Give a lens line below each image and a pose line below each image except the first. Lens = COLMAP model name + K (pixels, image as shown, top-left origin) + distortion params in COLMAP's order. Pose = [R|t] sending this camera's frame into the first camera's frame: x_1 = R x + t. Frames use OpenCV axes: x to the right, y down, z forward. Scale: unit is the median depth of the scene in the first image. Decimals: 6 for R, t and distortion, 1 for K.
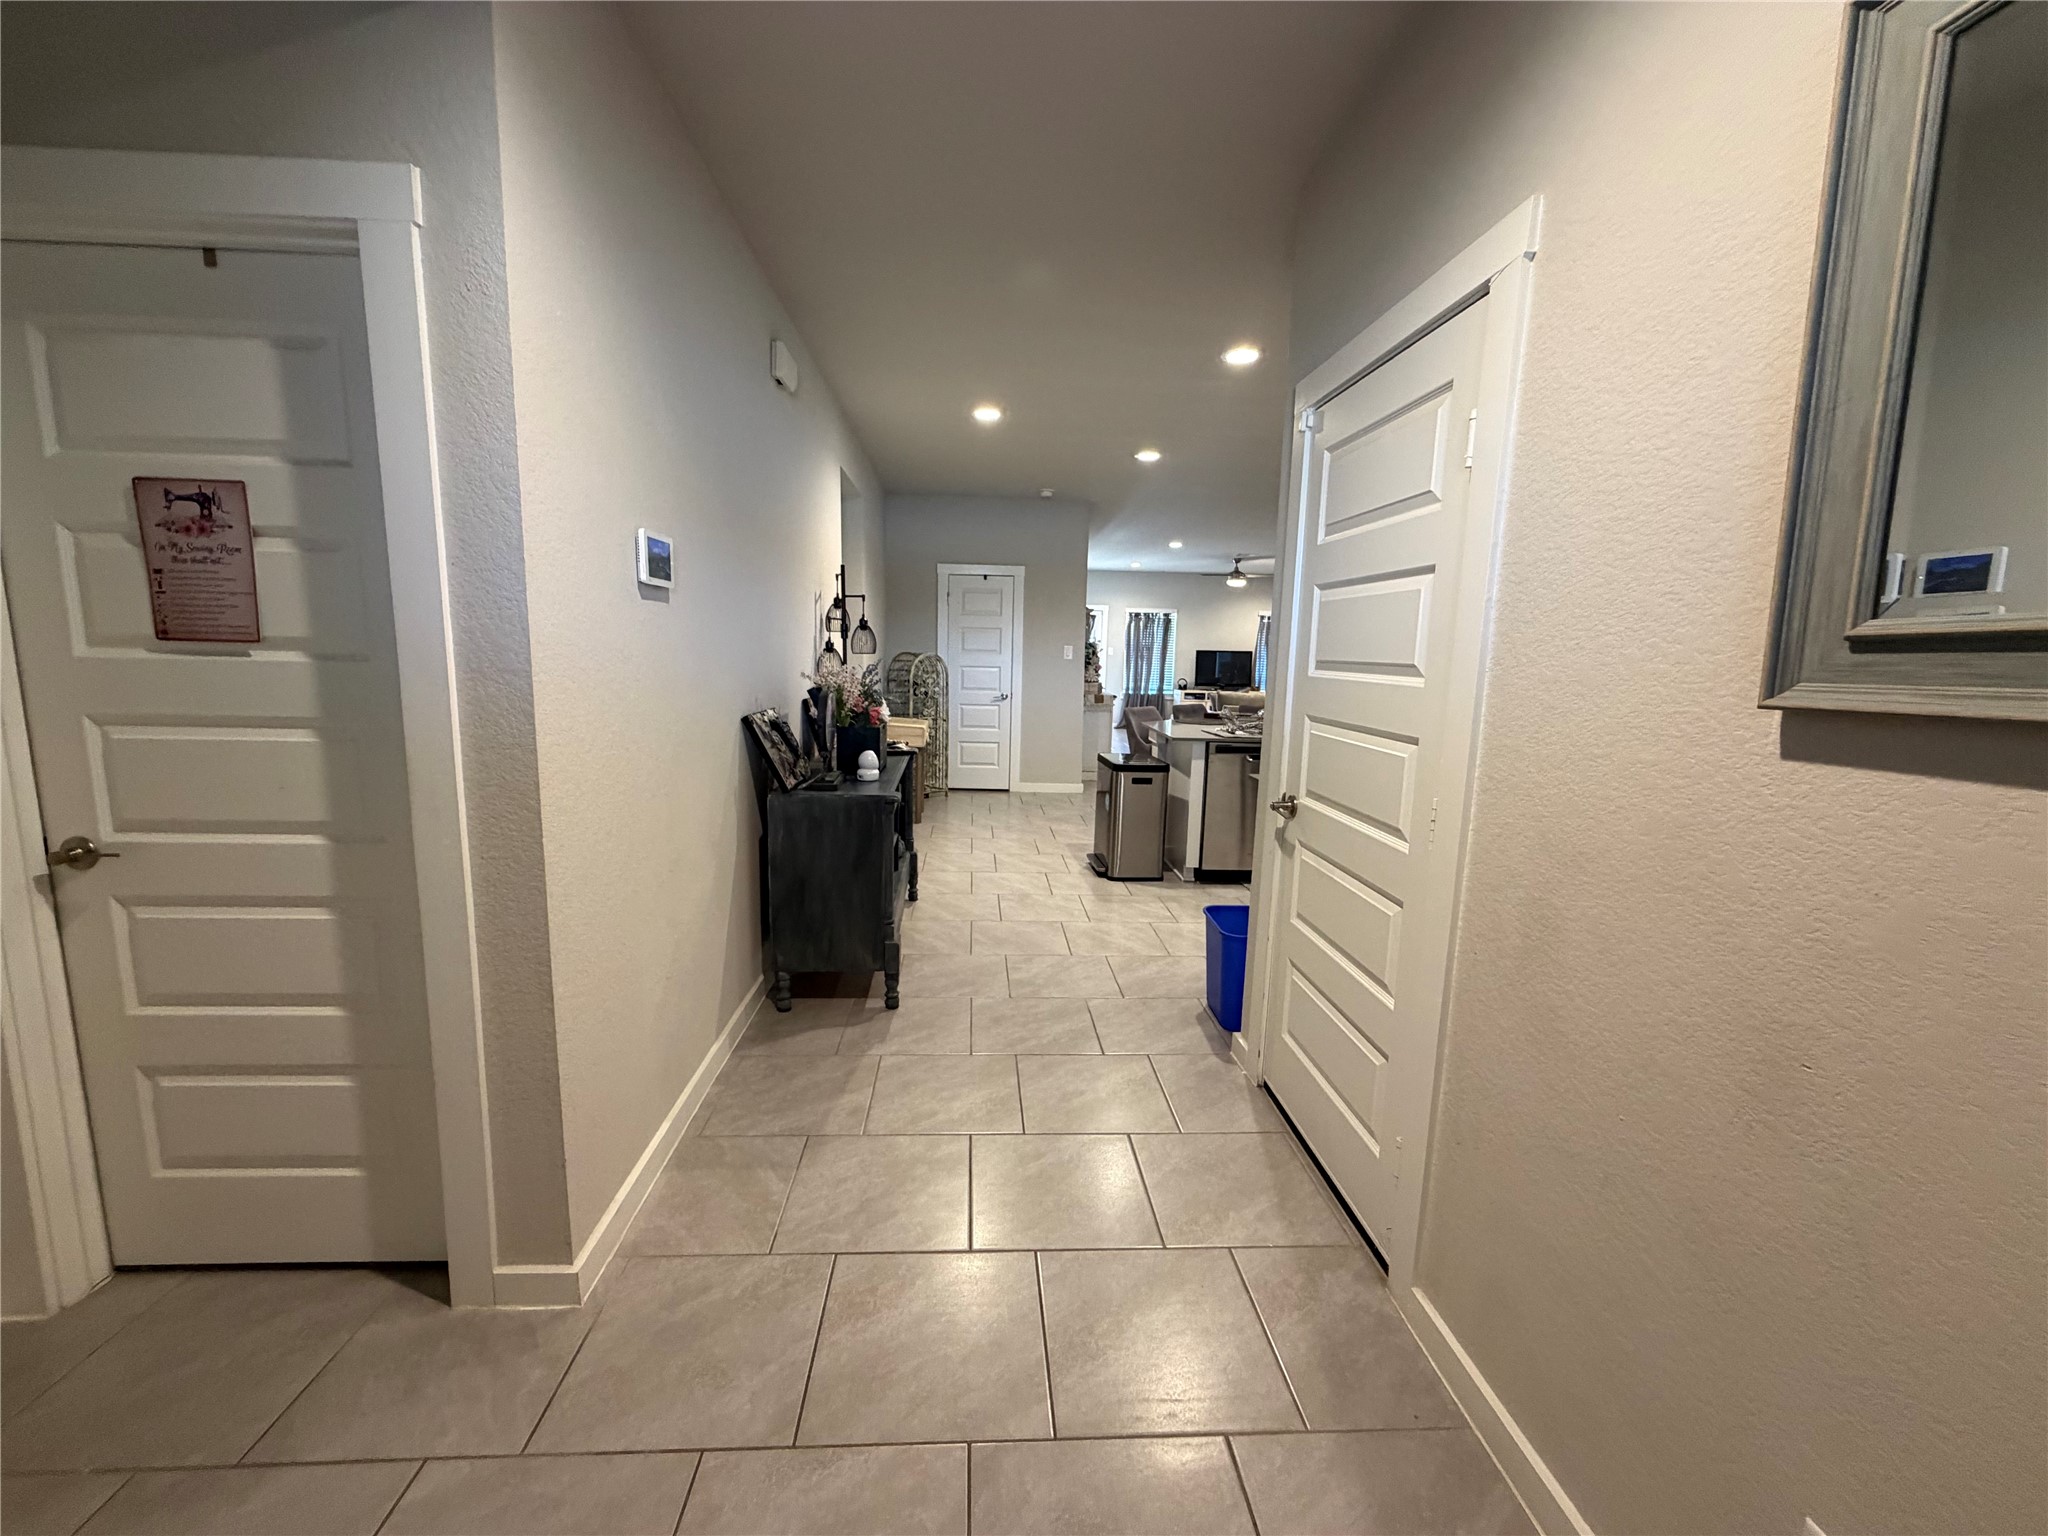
lens RADIAL K [[814.8, 0, 1015.3], [0, 814.8, 765.5], [0, 0, 1]] dist [0.001805, -0.000238]
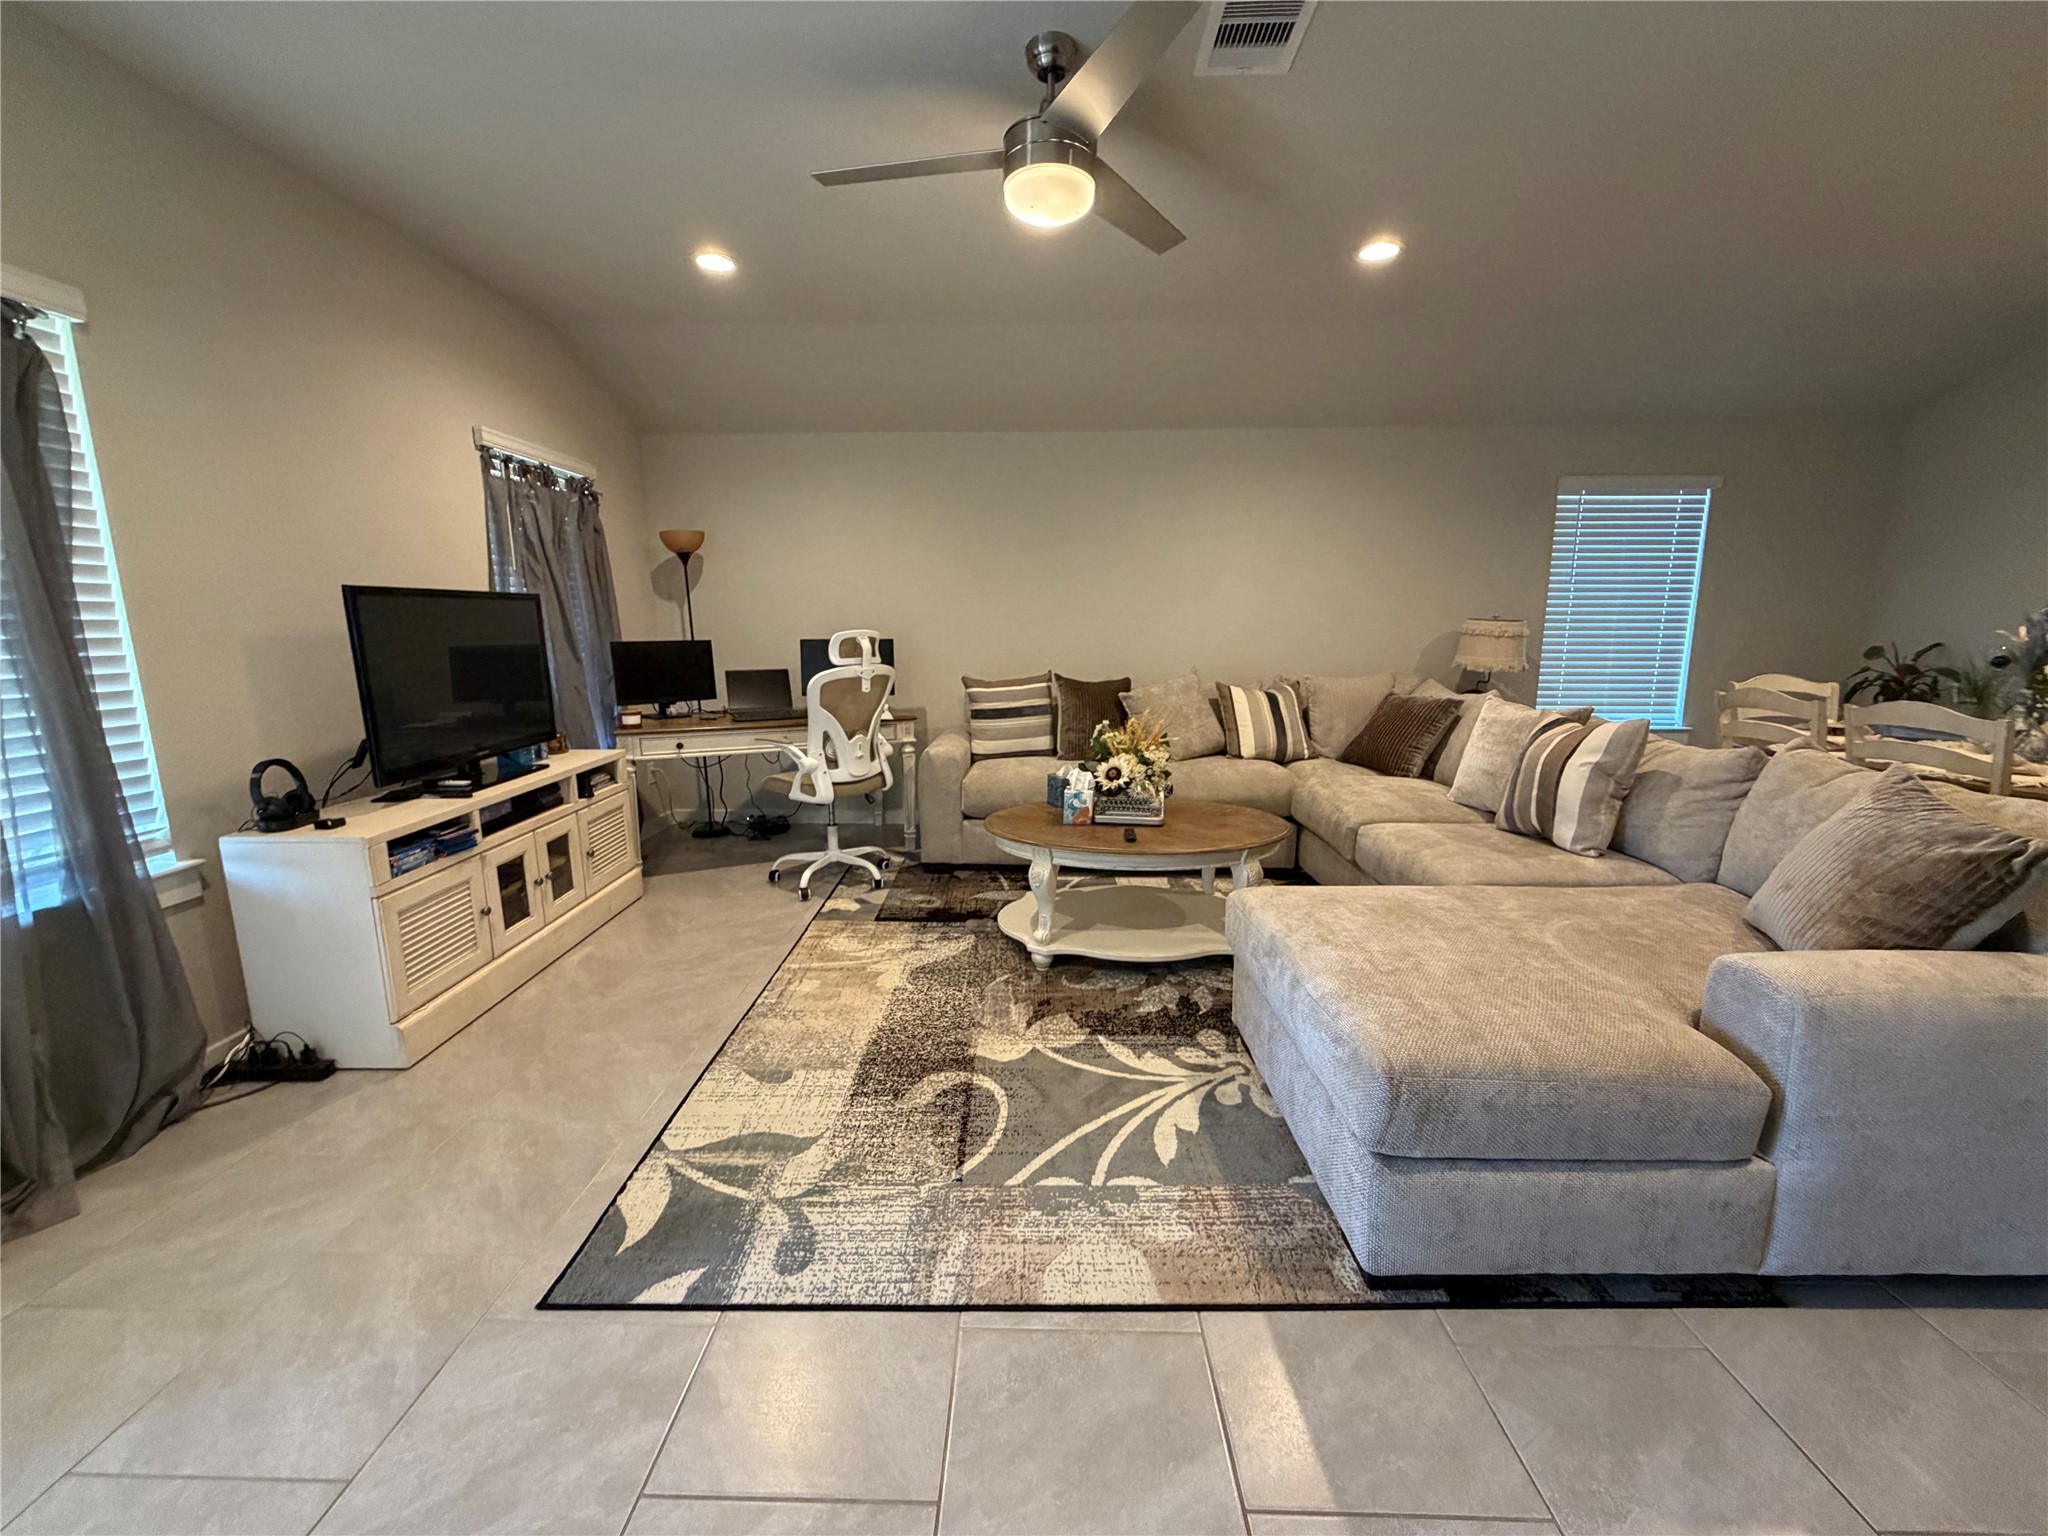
lens RADIAL K [[814.8, 0, 1014.7], [0, 814.8, 770.4], [0, 0, 1]] dist [0.001805, -0.000238]
pose [[0.083214, -0.202453, 0.975750, 0.056705], [0.147938, 0.970806, 0.188810, -0.113144], [-0.985490, 0.128639, 0.110735, 0.834509]]
